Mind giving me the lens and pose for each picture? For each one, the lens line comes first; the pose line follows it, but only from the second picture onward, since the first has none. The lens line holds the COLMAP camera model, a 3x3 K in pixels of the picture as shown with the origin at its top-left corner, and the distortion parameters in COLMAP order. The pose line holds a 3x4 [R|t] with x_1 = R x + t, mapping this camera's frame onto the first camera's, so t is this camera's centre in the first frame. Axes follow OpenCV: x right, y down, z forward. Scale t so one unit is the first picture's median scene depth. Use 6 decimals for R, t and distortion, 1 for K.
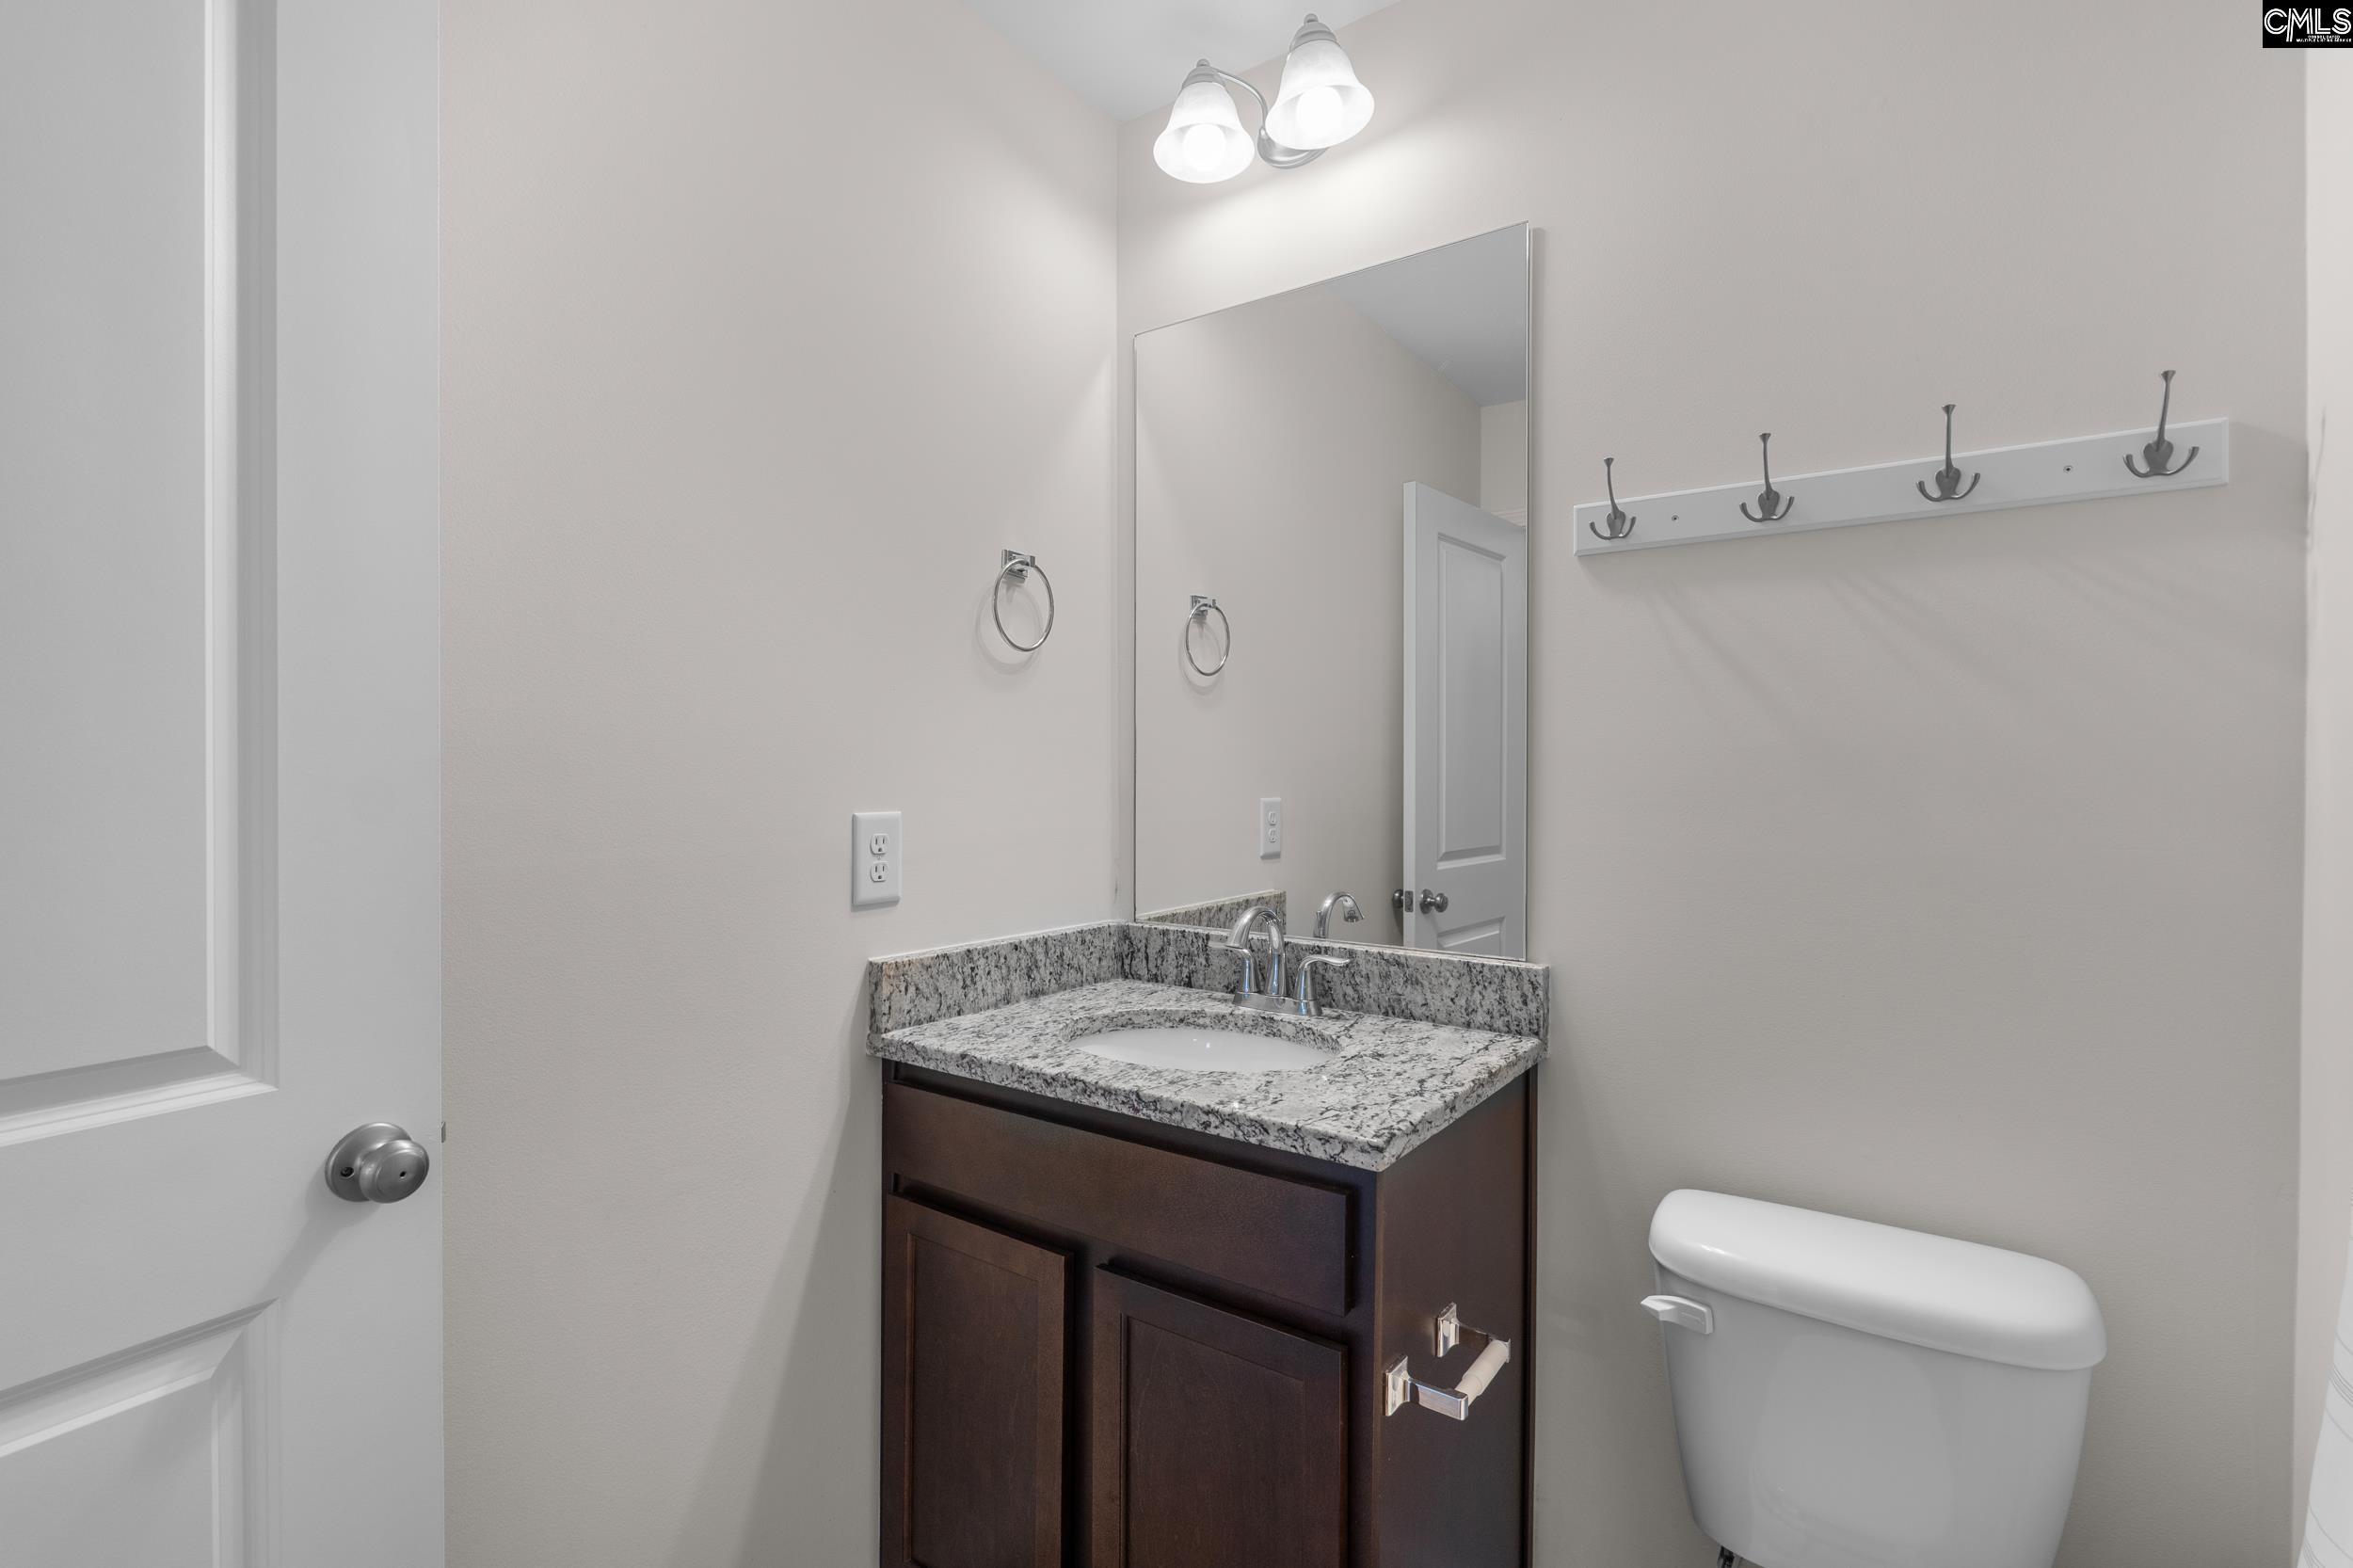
lens RADIAL K [[1083.4, 0, 1184.6], [0, 1083.4, 785.3], [0, 0, 1]] dist [-0.007534, 0.001419]
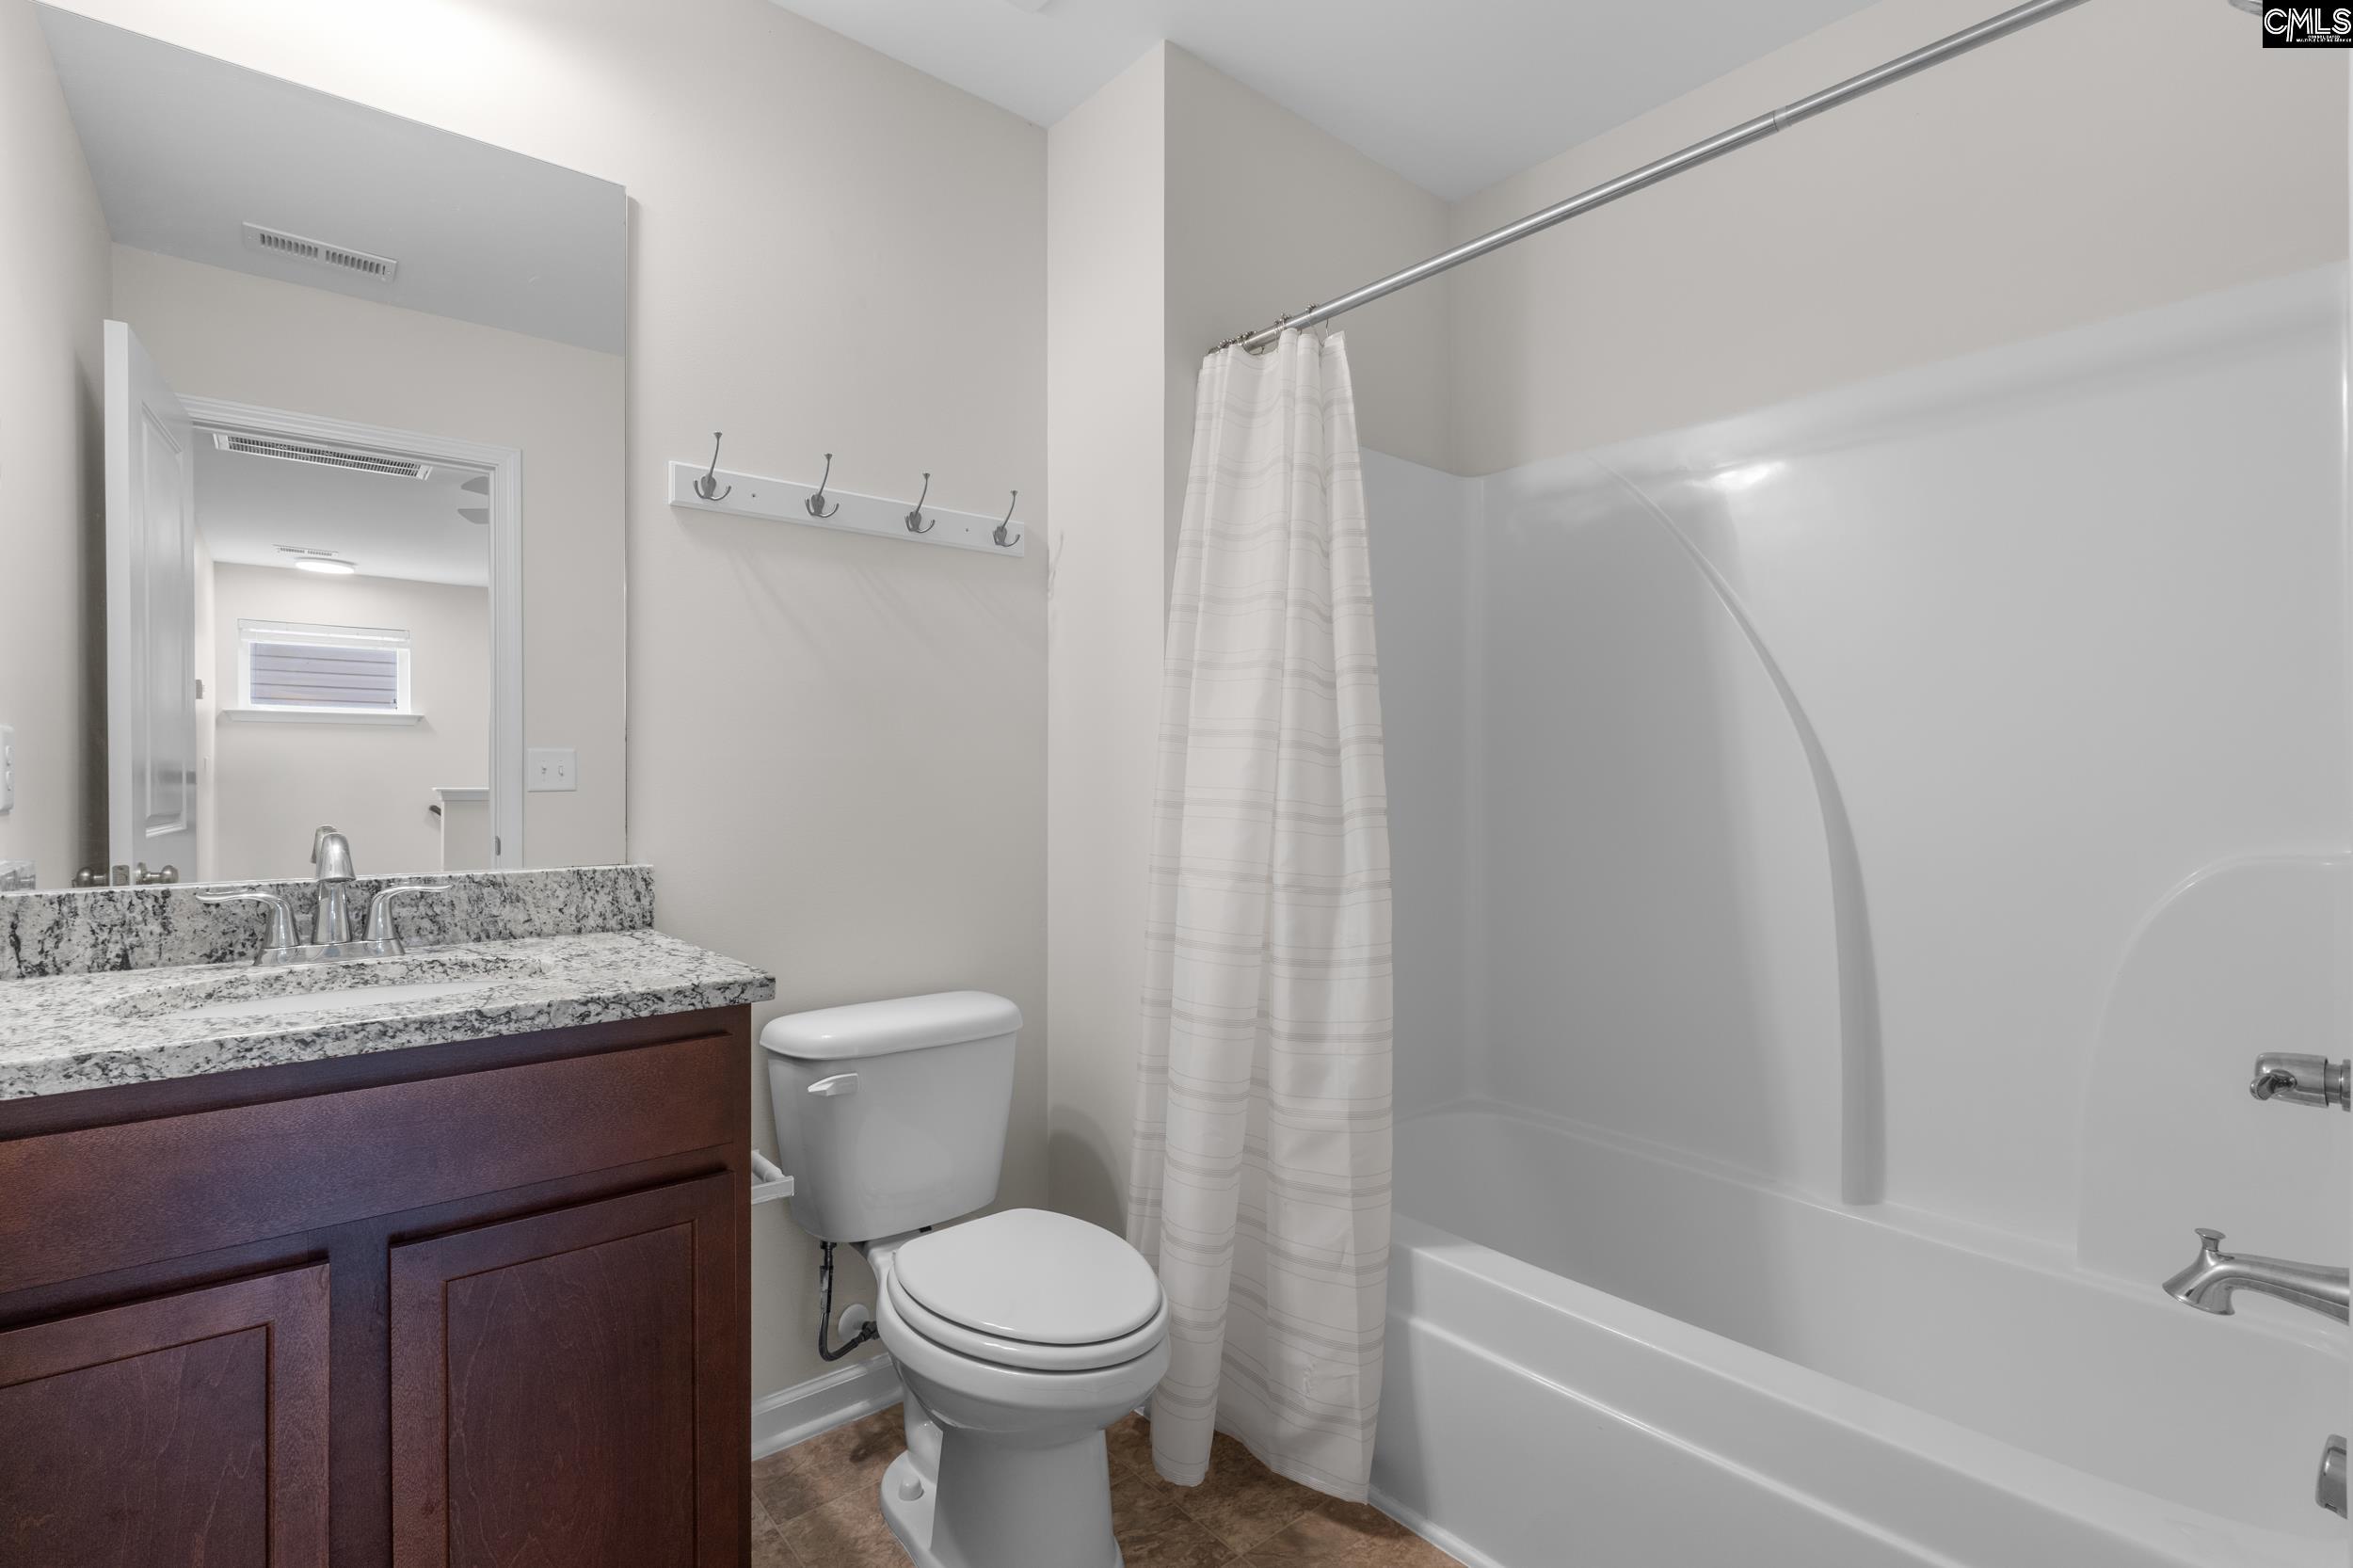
lens RADIAL K [[1083.4, 0, 1169.3], [0, 1083.4, 789.3], [0, 0, 1]] dist [-0.007534, 0.001419]
pose [[0.260182, -0.013150, 0.965470, -0.606277], [0.010725, 0.999885, 0.010729, 0.082930], [-0.965500, 0.007564, 0.260293, 0.188623]]
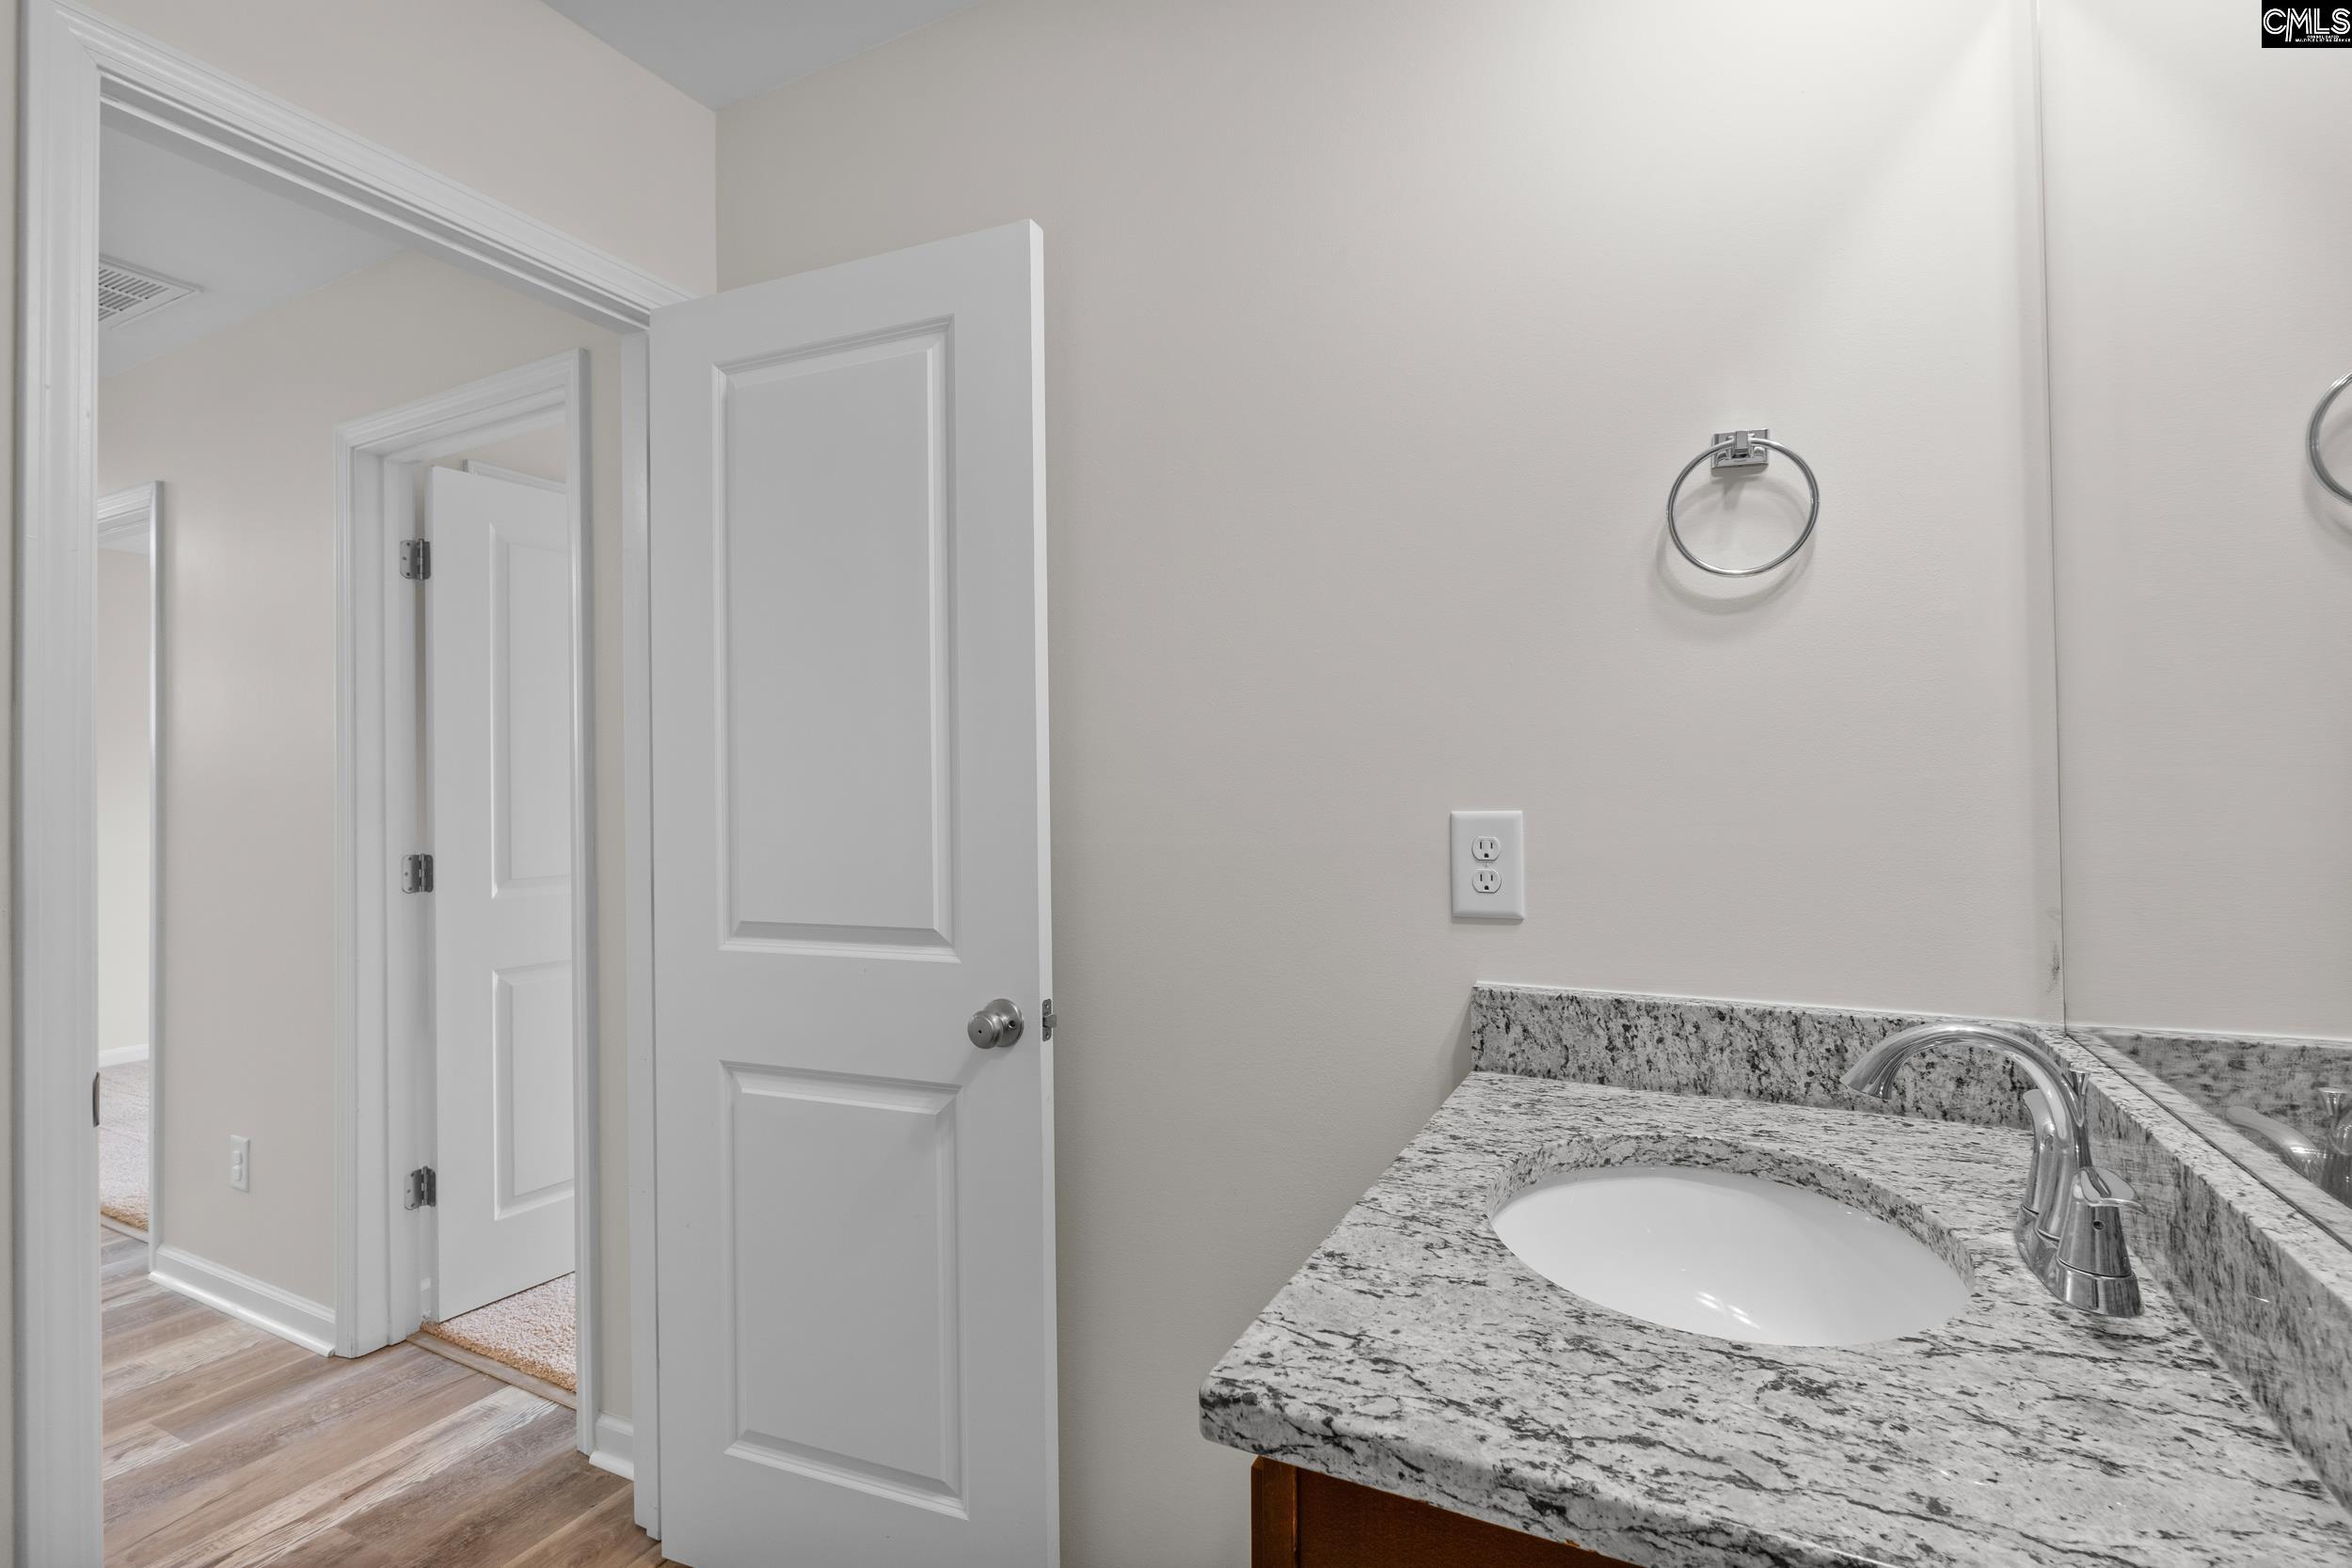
lens RADIAL K [[1082.8, 0, 1170.3], [0, 1082.8, 779.0], [0, 0, 1]] dist [-0.007534, 0.001419]
pose [[0.141620, -0.014690, -0.989812, 0.510242], [0.004090, 0.999890, -0.014254, 0.010261], [0.989913, -0.002030, 0.141664, 0.612917]]
